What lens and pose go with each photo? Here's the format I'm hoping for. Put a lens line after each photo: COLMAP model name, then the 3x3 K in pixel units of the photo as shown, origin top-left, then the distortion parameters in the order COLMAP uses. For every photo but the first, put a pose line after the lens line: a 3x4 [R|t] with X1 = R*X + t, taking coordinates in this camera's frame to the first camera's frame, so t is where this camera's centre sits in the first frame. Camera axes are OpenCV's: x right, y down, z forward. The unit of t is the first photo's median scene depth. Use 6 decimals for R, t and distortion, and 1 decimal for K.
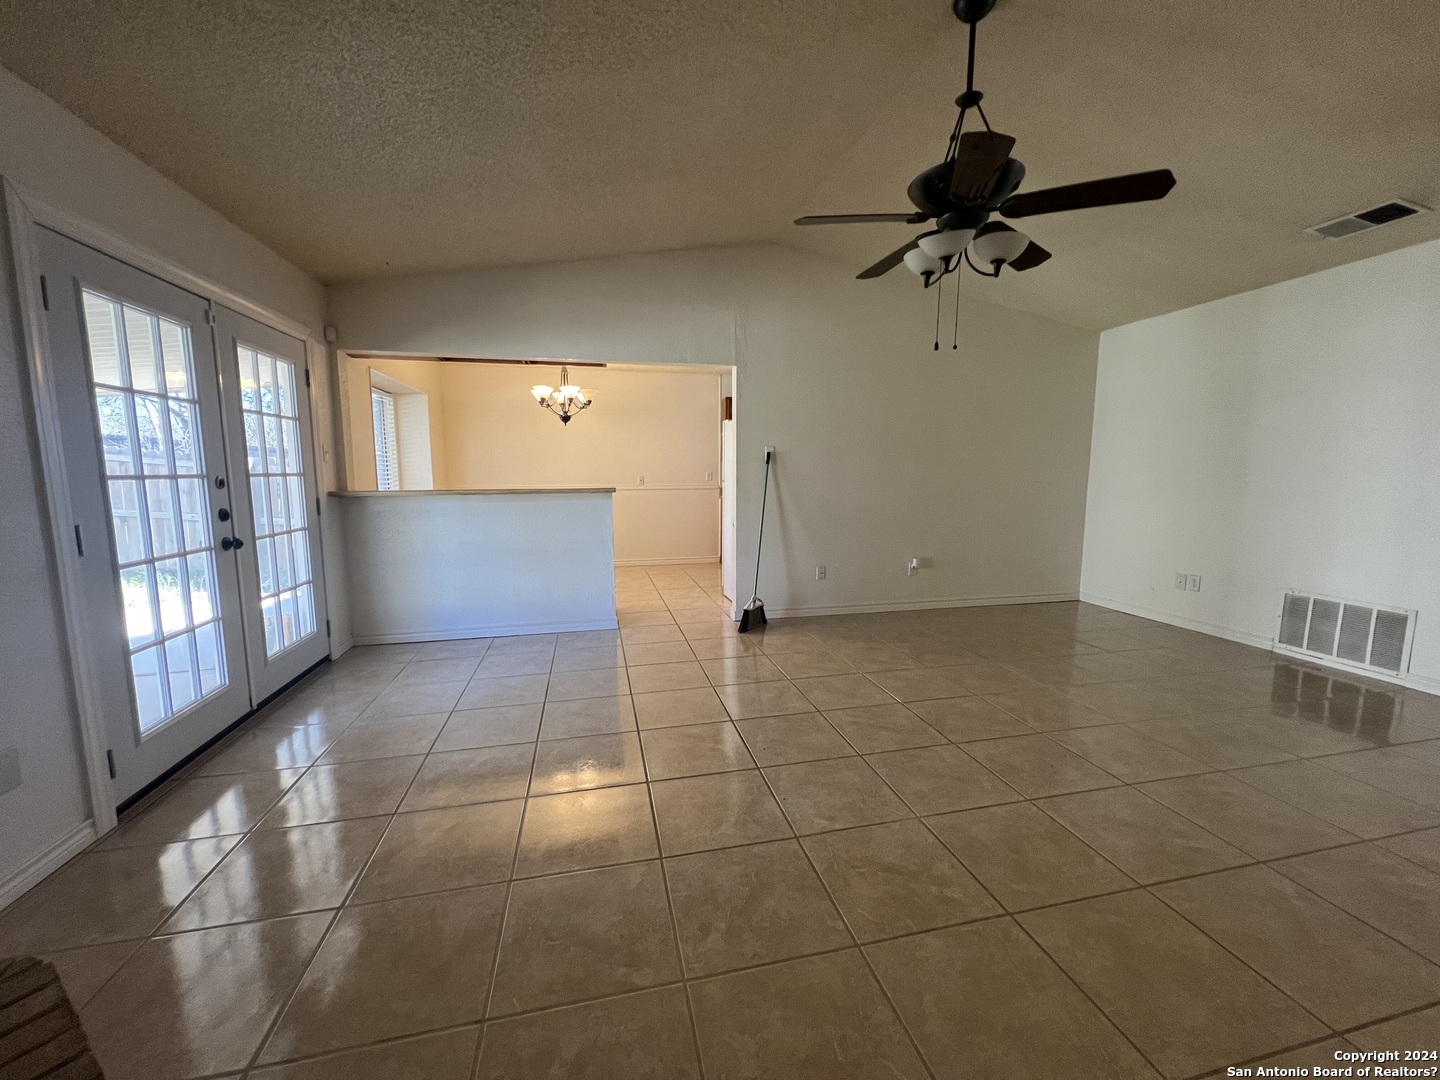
lens RADIAL K [[574.0, 0, 719.0], [0, 574.0, 545.7], [0, 0, 1]] dist [-0.000228, 0.000761]
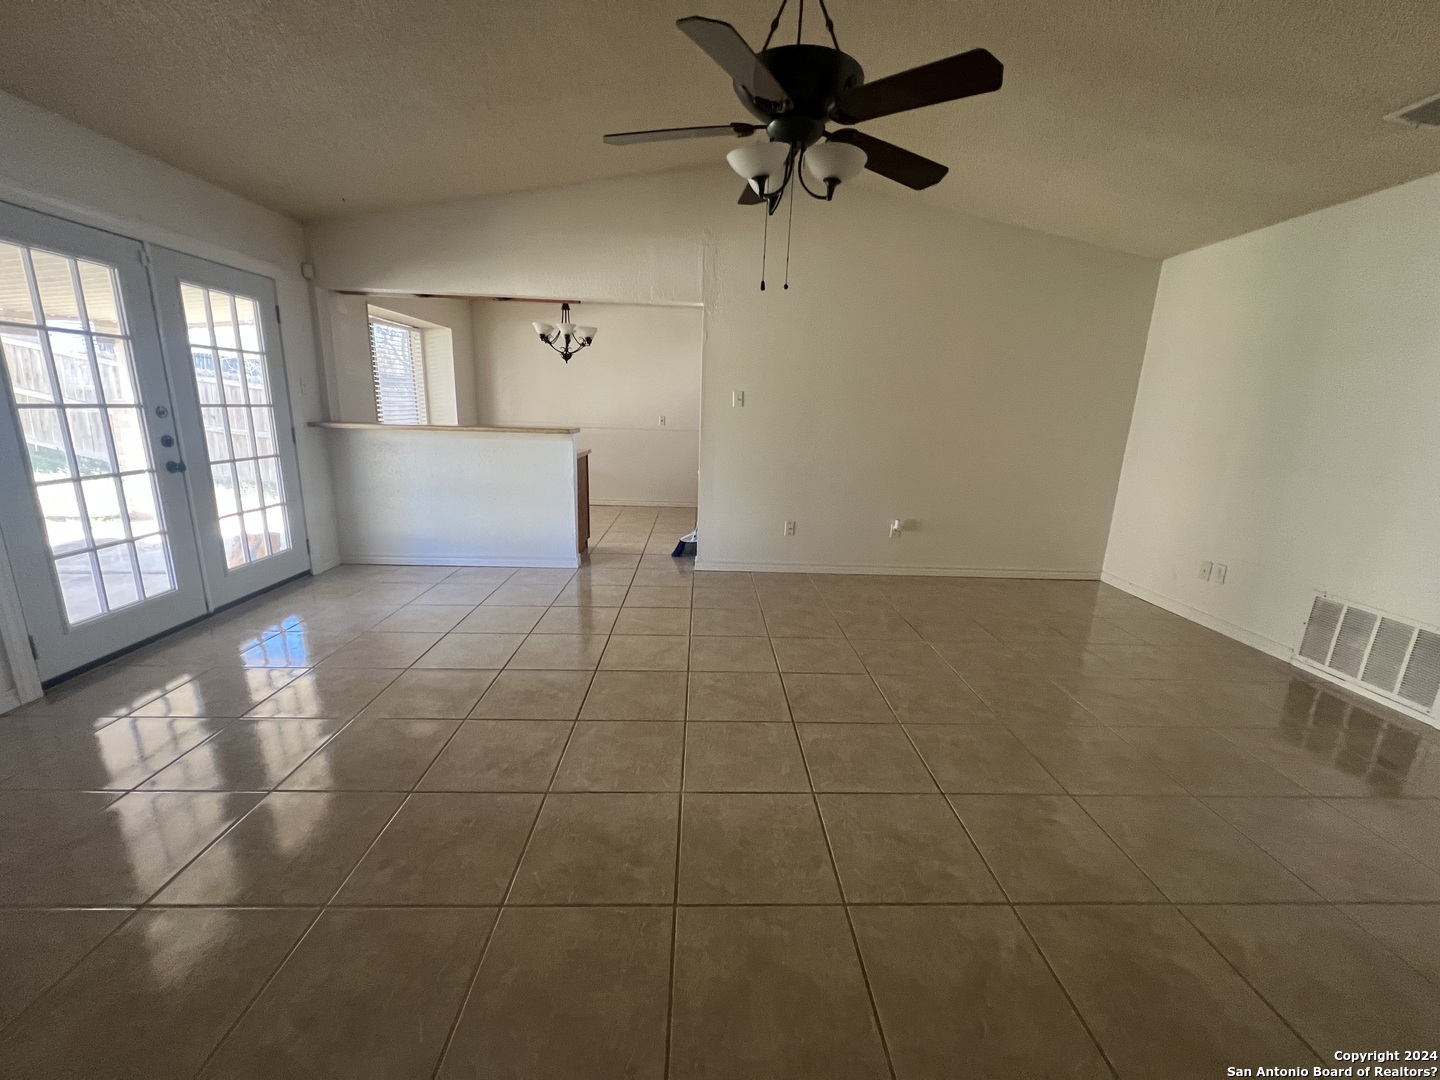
lens RADIAL K [[574.0, 0, 719.6], [0, 574.0, 544.3], [0, 0, 1]] dist [-0.000228, 0.000761]
pose [[0.980880, 0.078044, -0.178278, 0.335319], [-0.059421, 0.992426, 0.107520, -0.030793], [0.185319, -0.094871, 0.978088, 0.062994]]
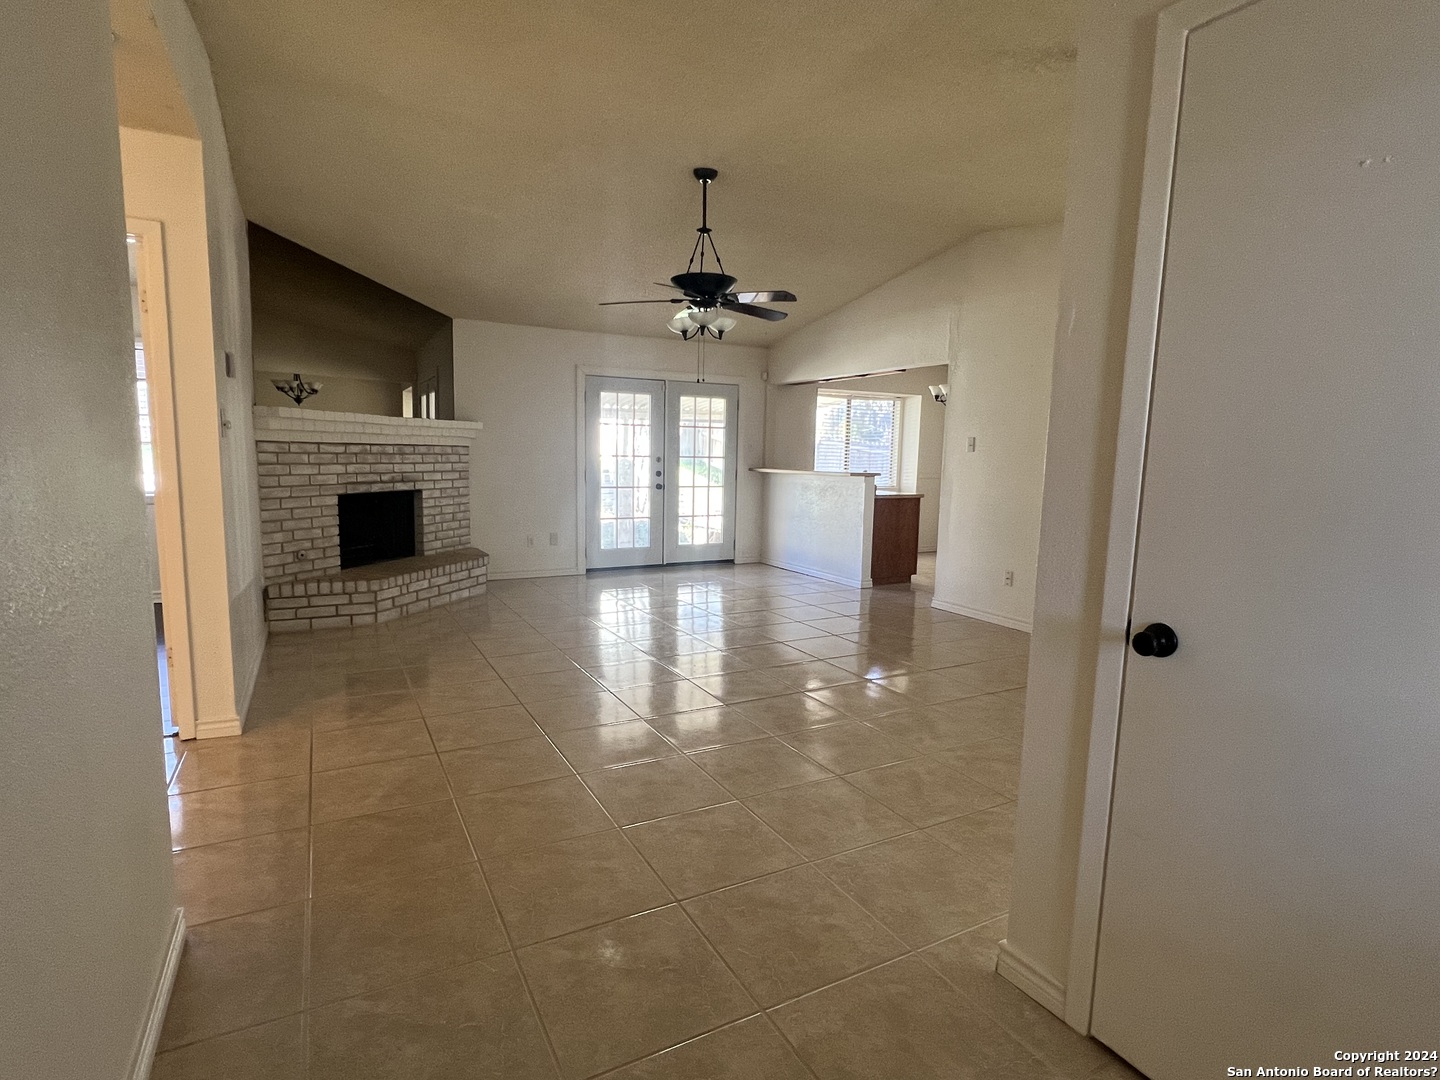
lens RADIAL K [[734.3, 0, 722.7], [0, 734.3, 552.3], [0, 0, 1]] dist [-0.004166, -0.000412]
pose [[0.272942, 0.137388, -0.952170, 1.623949], [-0.144152, 0.984416, 0.100720, -0.060801], [0.951169, 0.109767, 0.288493, 0.348506]]
